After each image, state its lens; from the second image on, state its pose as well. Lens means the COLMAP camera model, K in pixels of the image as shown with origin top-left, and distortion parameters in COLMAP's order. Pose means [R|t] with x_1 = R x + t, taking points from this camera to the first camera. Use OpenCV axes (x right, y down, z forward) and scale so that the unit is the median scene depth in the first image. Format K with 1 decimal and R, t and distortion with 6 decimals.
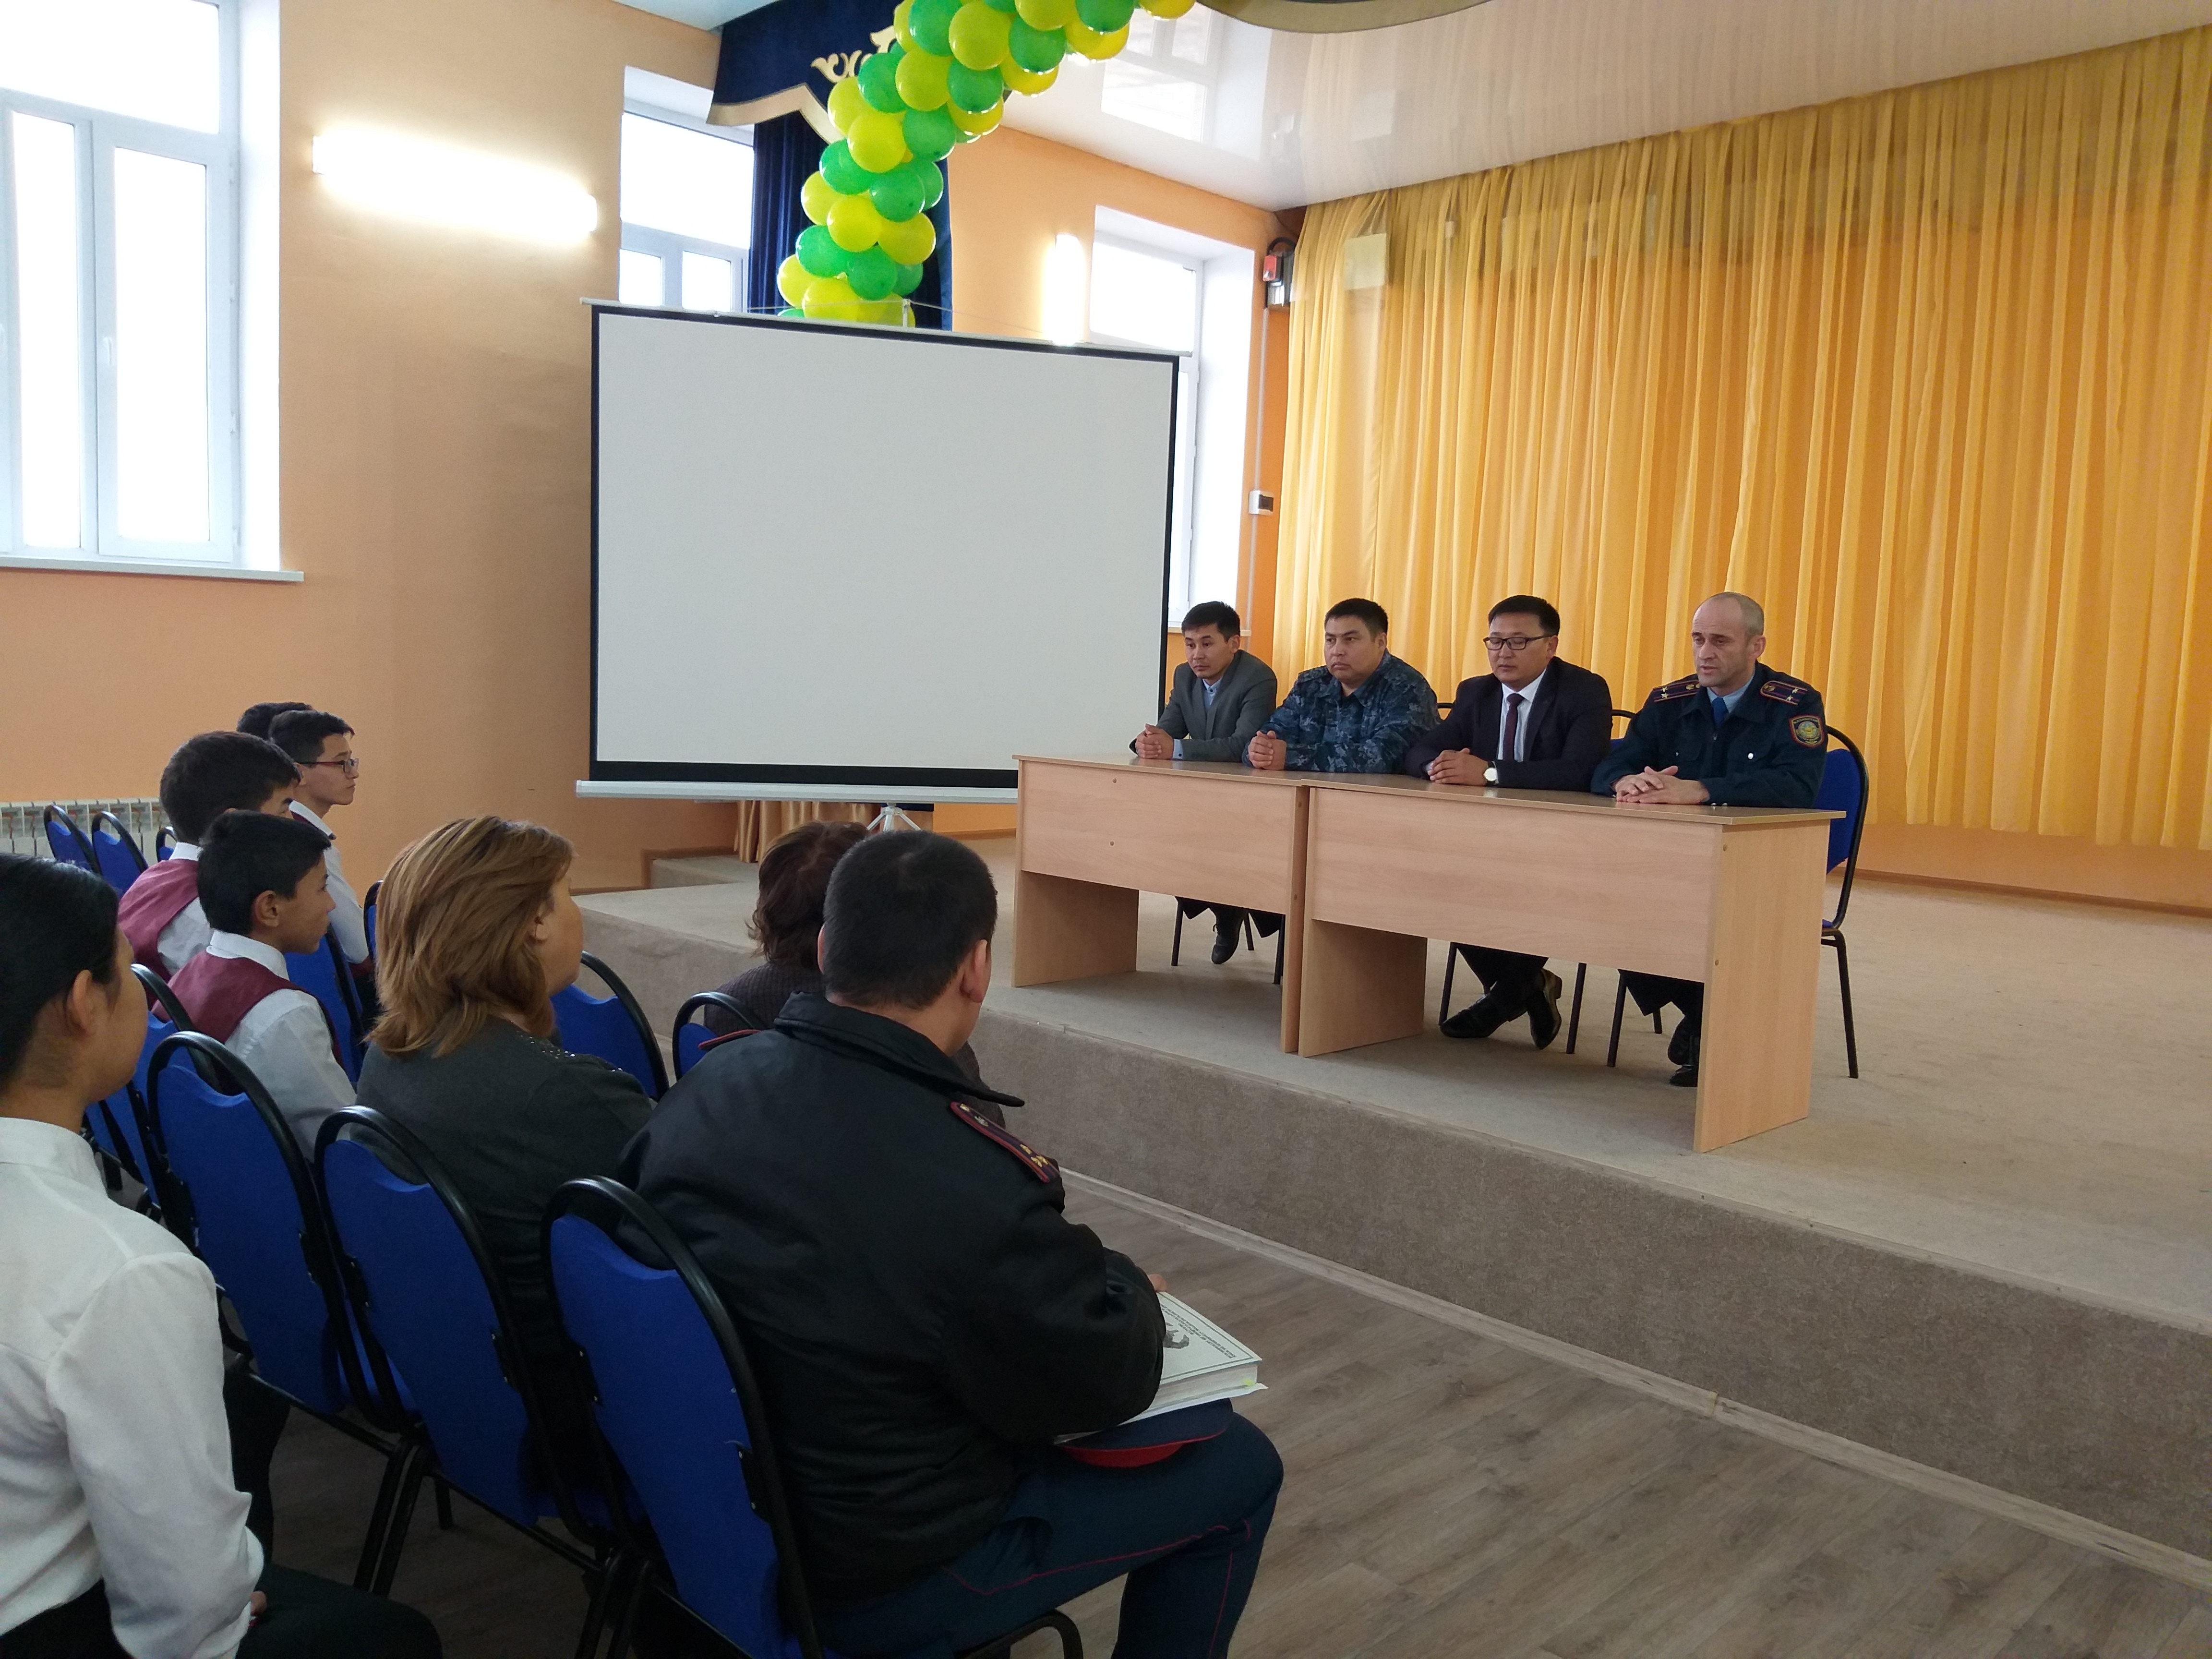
lens RADIAL K [[1723.9, 0, 1102.4], [0, 1723.9, 825.0], [0, 0, 1]] dist [0.063543, -0.120787]
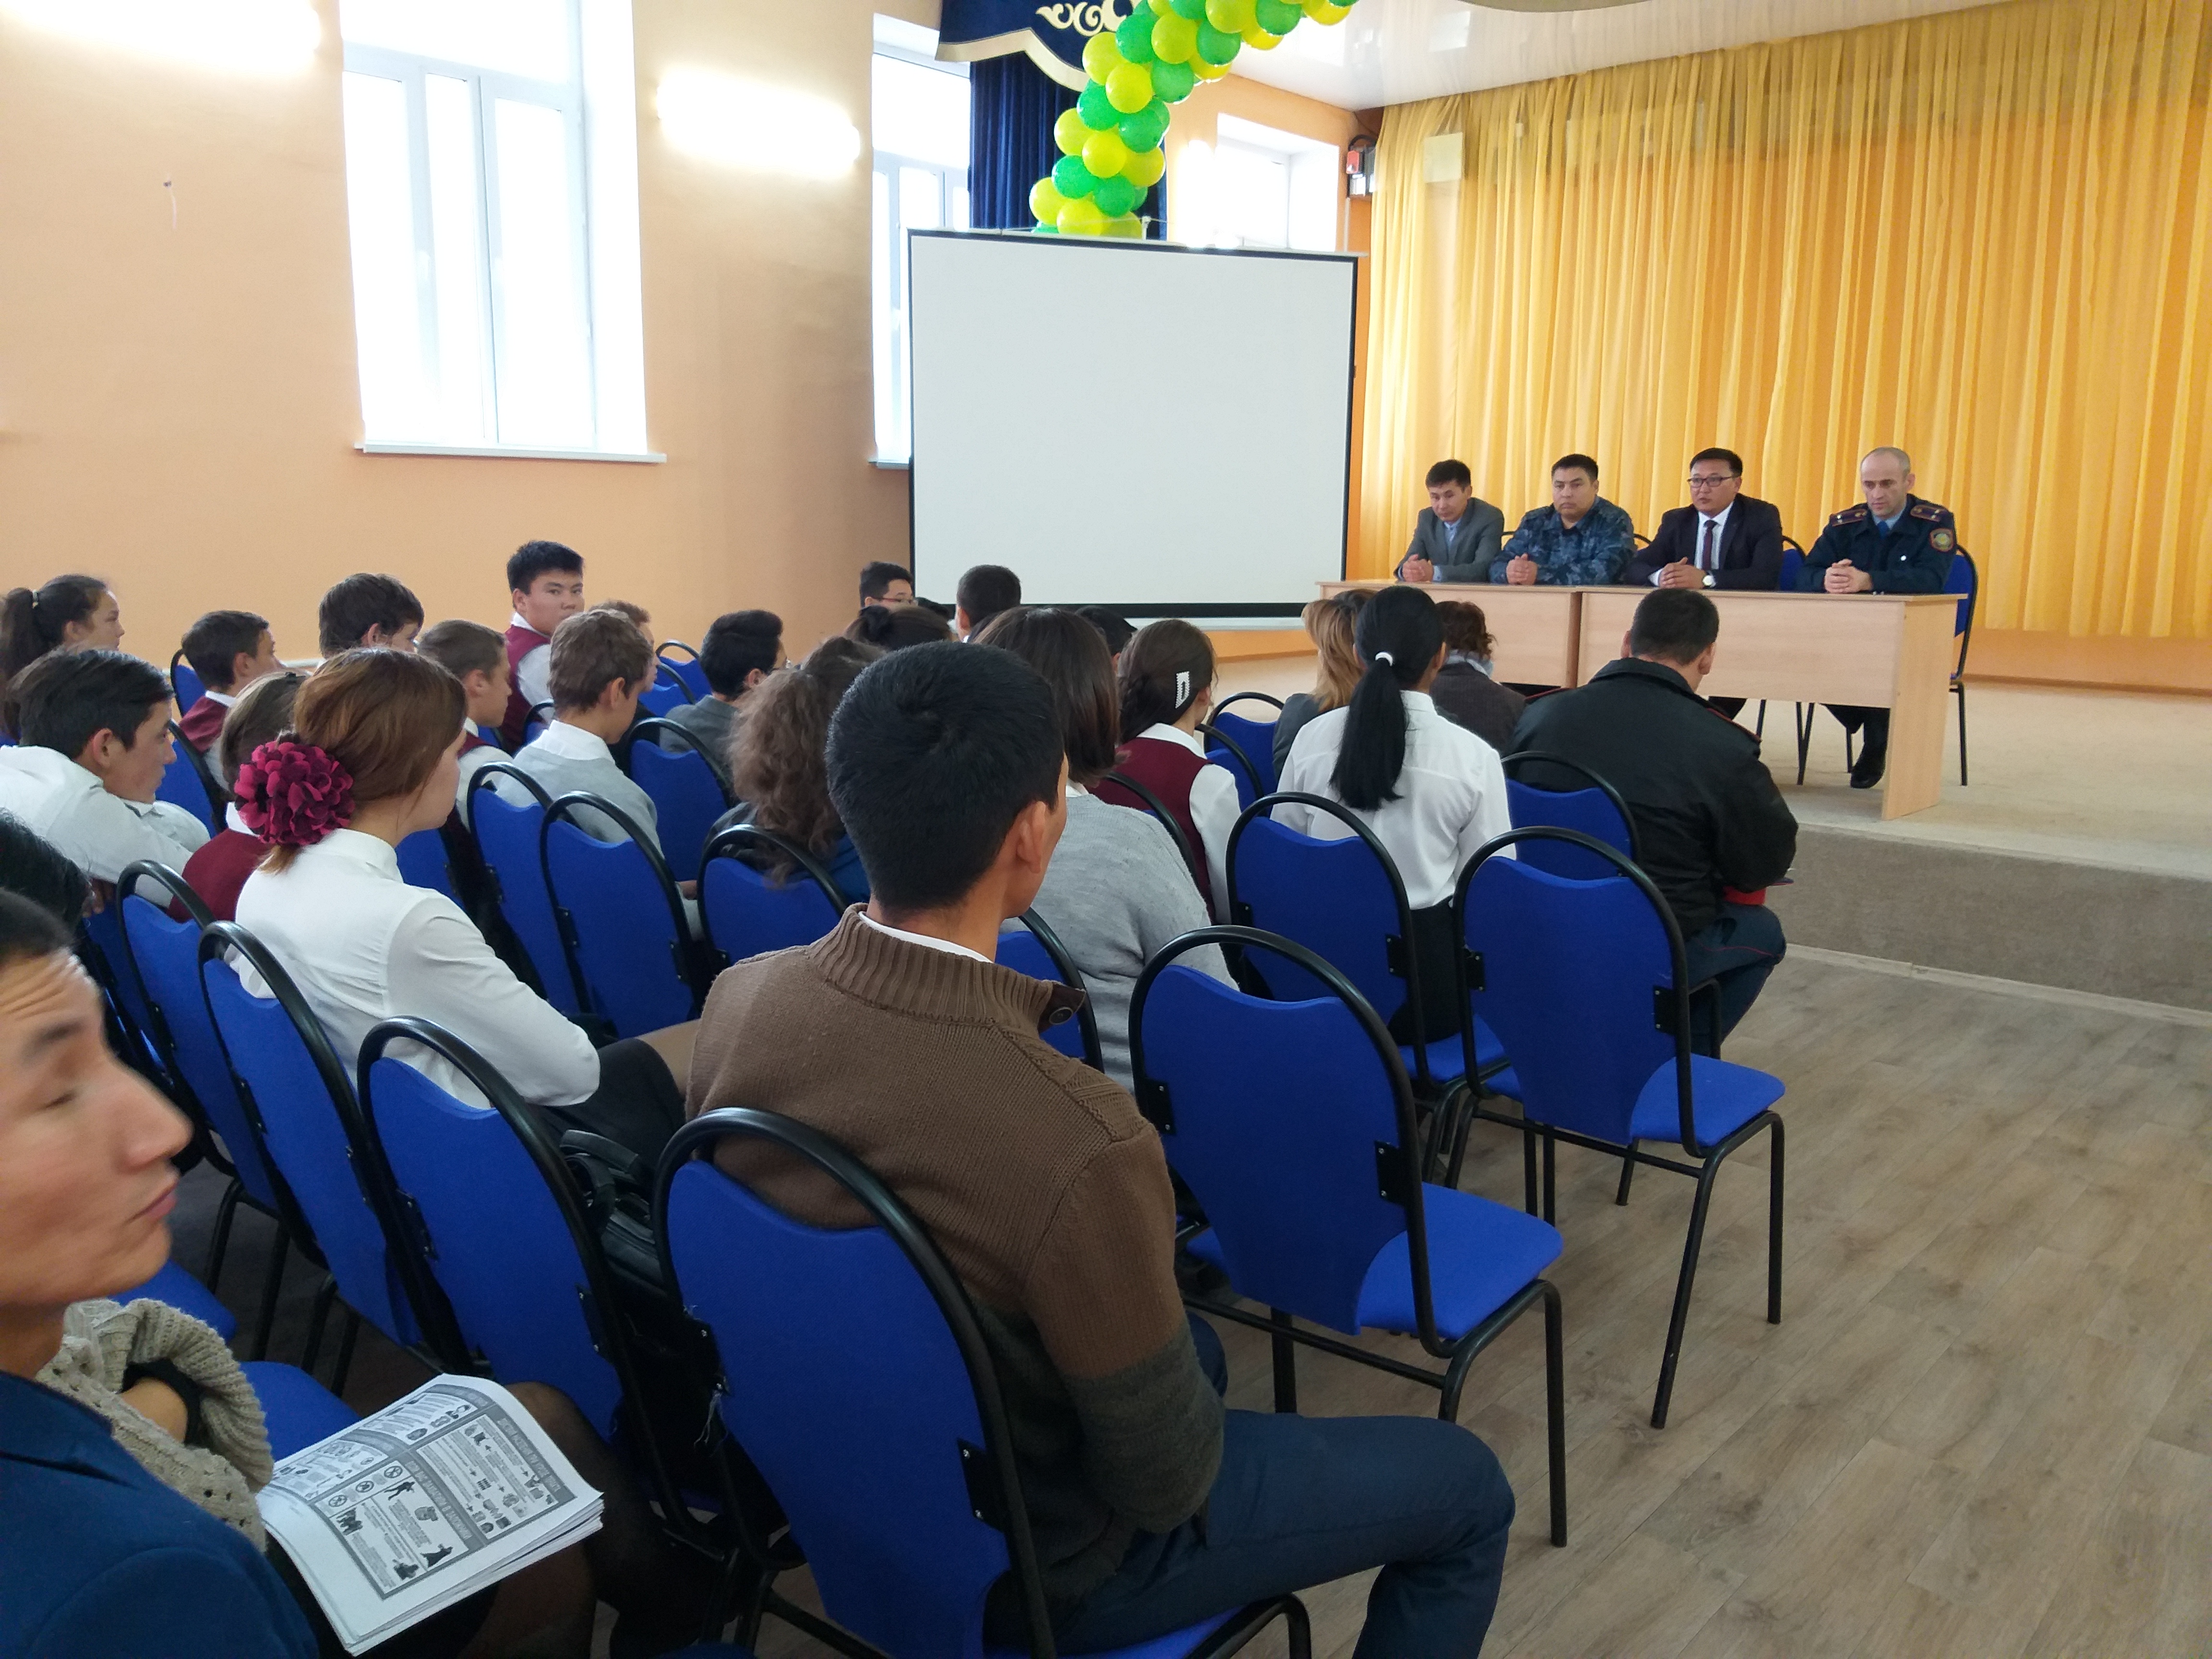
lens RADIAL K [[1742.9, 0, 1094.4], [0, 1742.9, 820.9], [0, 0, 1]] dist [0.057143, -0.111562]
pose [[0.997697, -0.036750, 0.057010, -0.214395], [0.032358, 0.996572, 0.076143, 0.024924], [-0.059613, -0.074123, 0.995466, -0.239880]]
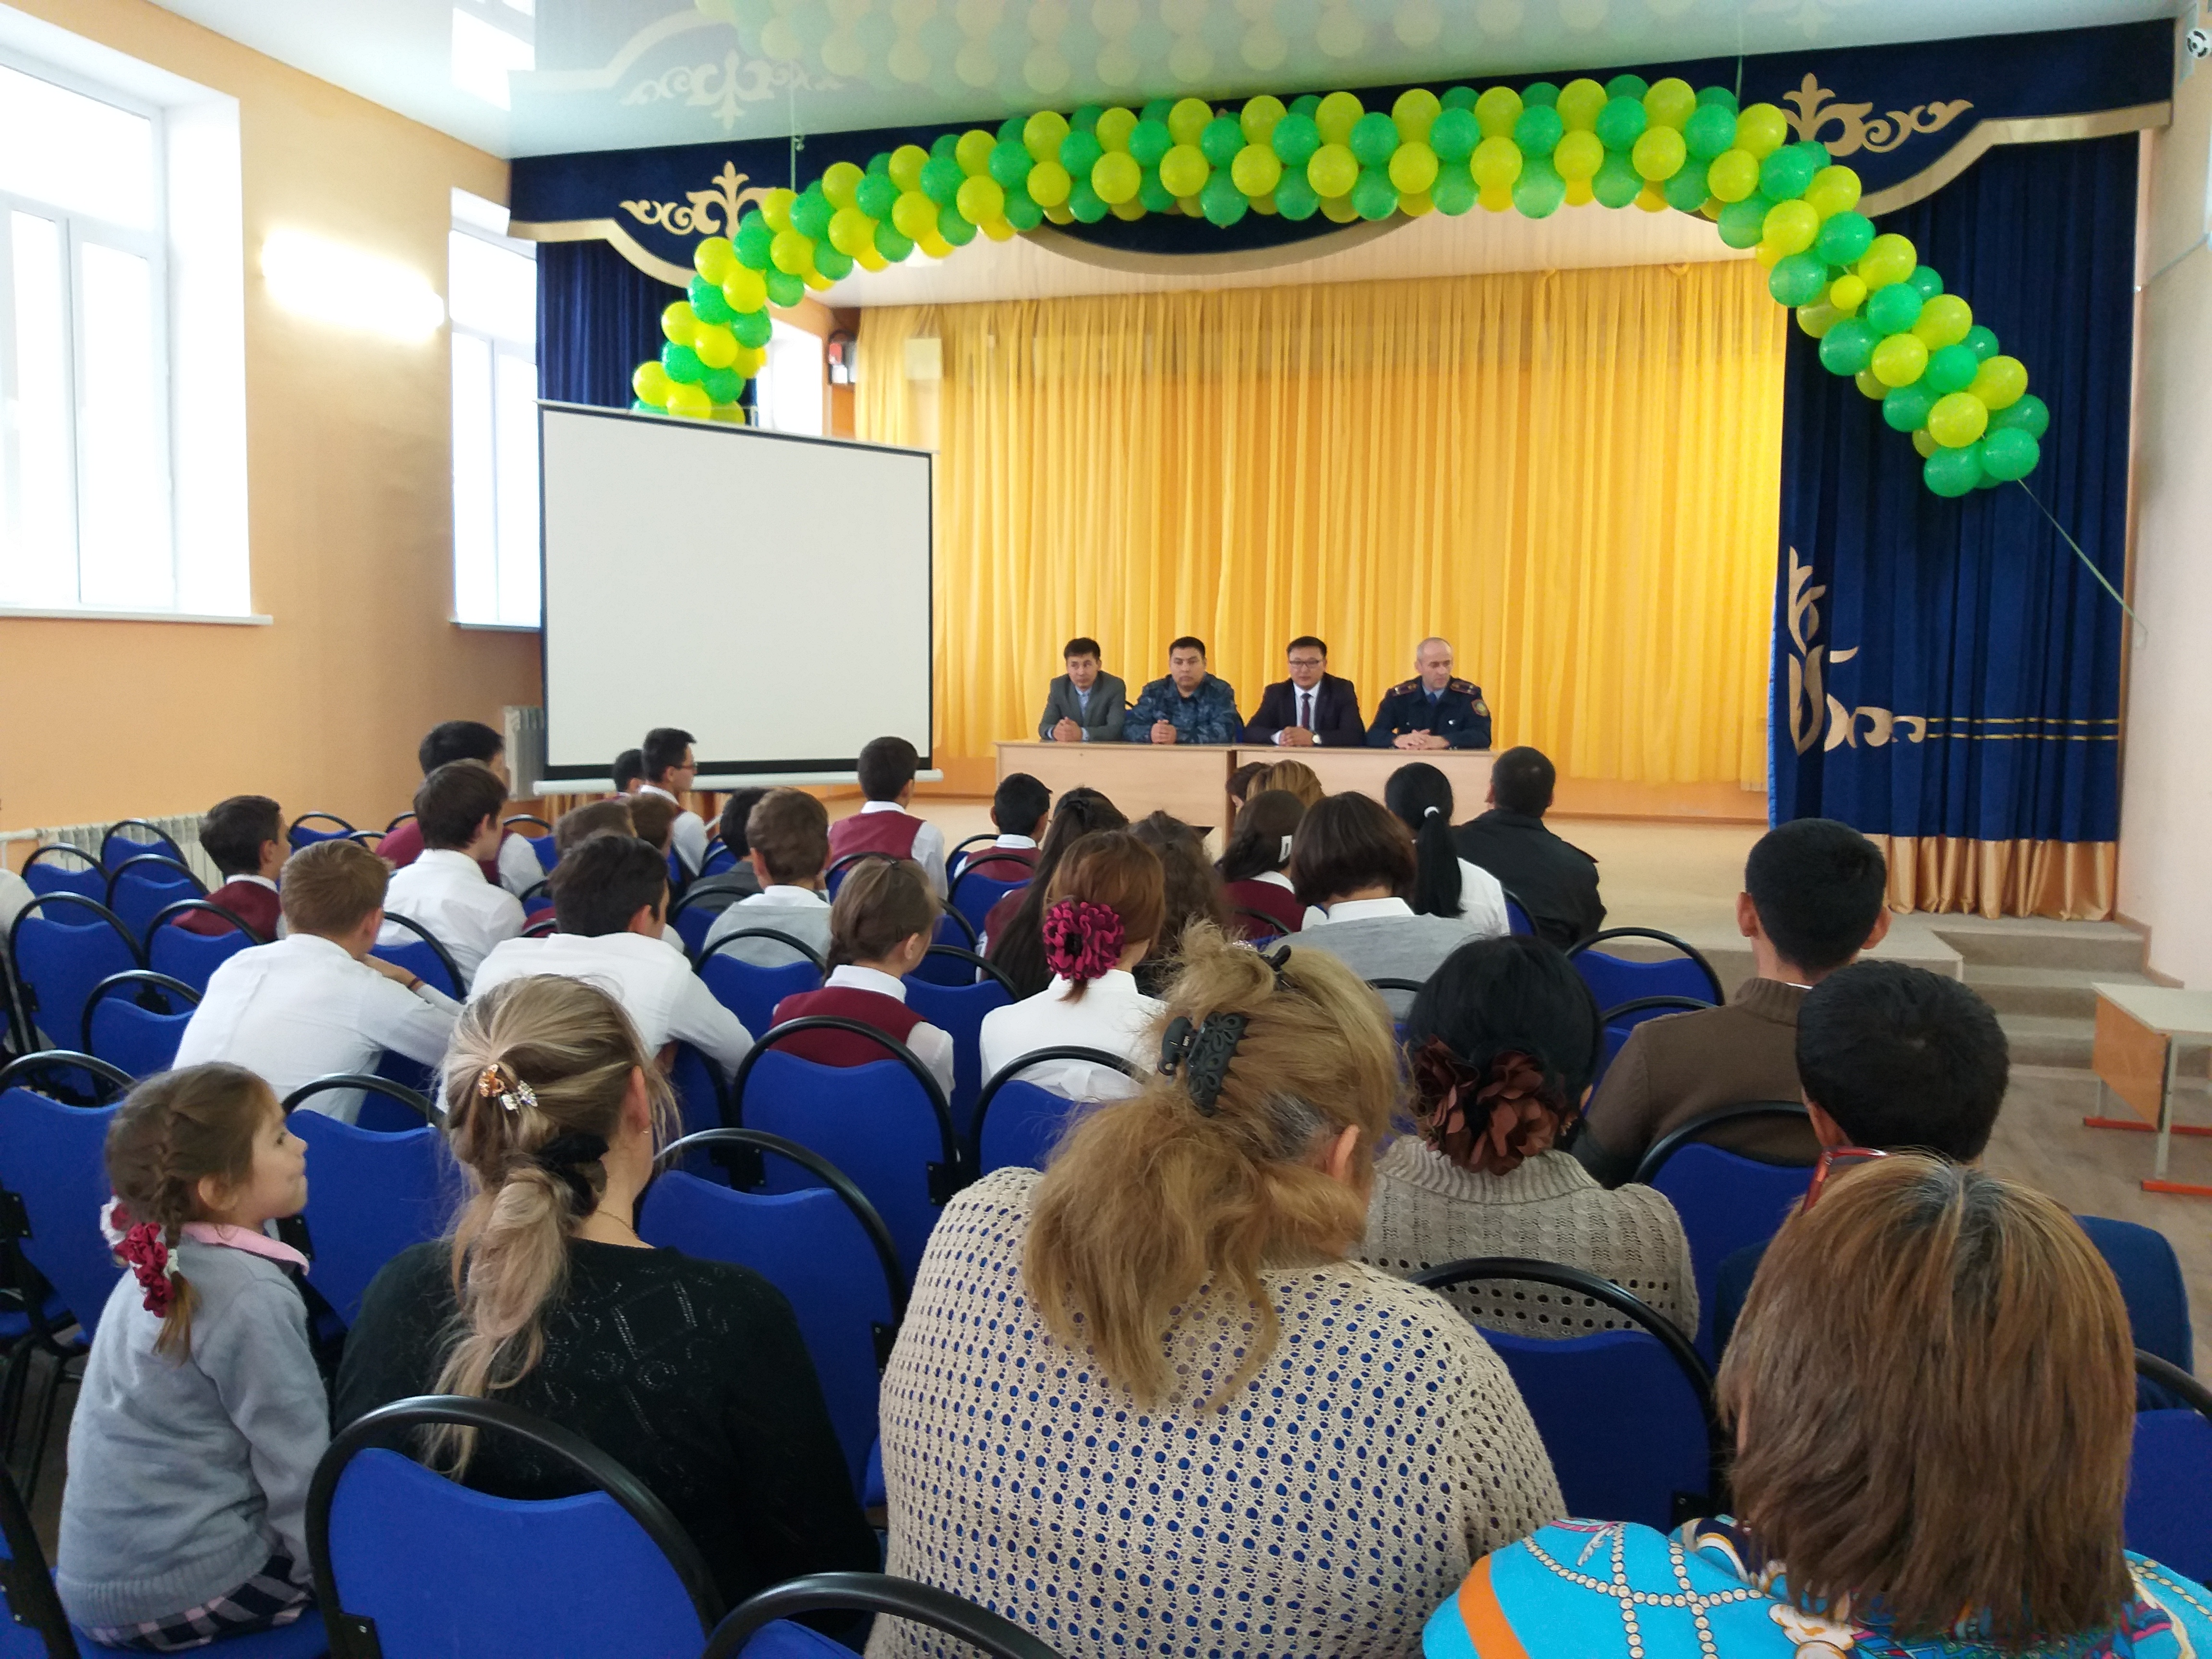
lens RADIAL K [[1742.9, 0, 1094.4], [0, 1742.9, 820.9], [0, 0, 1]] dist [0.057143, -0.111562]
pose [[0.882721, -0.063249, 0.465622, -0.476729], [0.062629, 0.997895, 0.016821, 0.004945], [-0.465706, 0.014313, 0.884824, -0.267352]]
